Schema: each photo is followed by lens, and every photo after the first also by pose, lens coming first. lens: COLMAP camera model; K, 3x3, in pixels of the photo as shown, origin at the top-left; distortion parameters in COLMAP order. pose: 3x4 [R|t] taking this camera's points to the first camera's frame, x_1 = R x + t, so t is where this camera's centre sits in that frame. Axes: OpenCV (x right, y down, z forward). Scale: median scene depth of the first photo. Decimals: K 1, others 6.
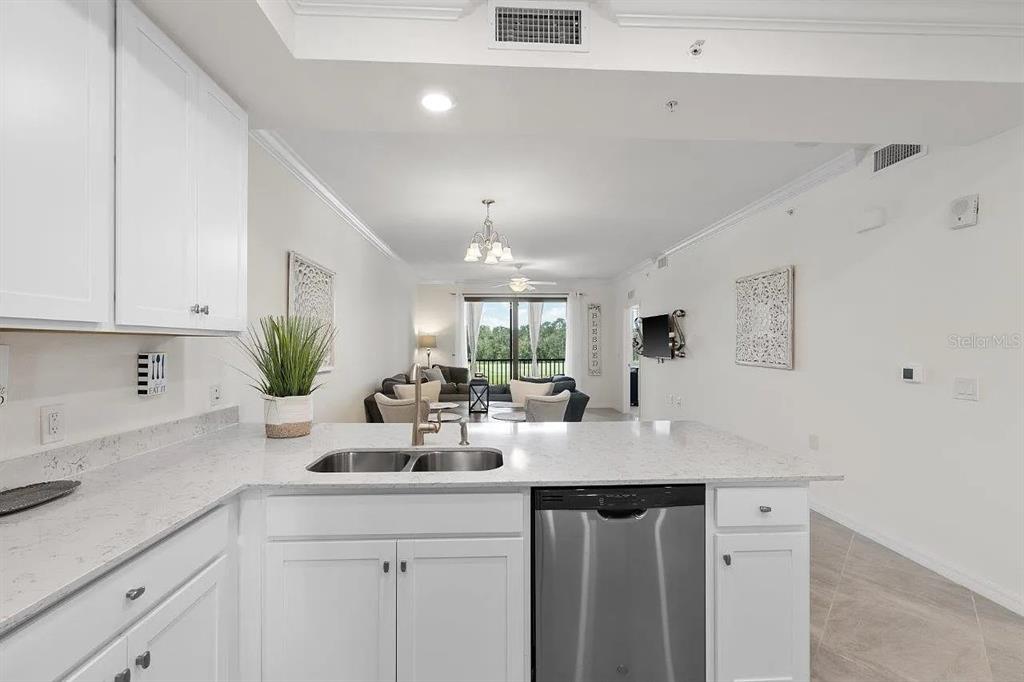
lens RADIAL K [[442.1, 0, 509.0], [0, 442.1, 344.8], [0, 0, 1]] dist [-0.000272, -0.000120]
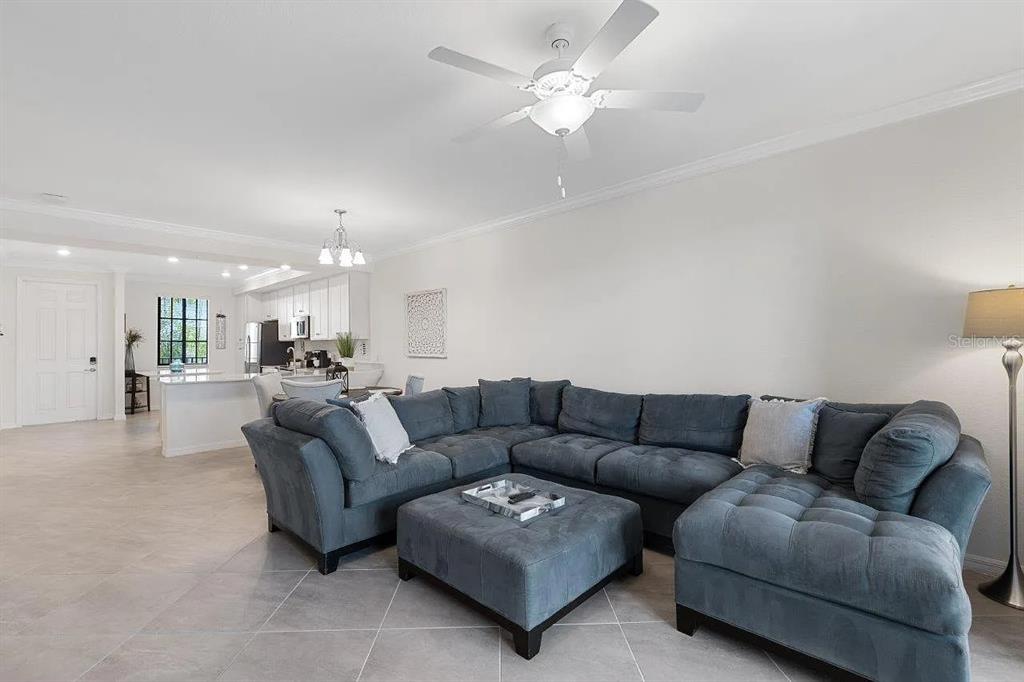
lens RADIAL K [[444.2, 0, 512.0], [0, 444.2, 341.0], [0, 0, 1]] dist [0.000052, -0.000076]
pose [[-0.723648, 0.005583, -0.690147, 0.866047], [0.012045, 0.999917, -0.004541, 0.027313], [0.690065, -0.011599, -0.723655, 4.394800]]
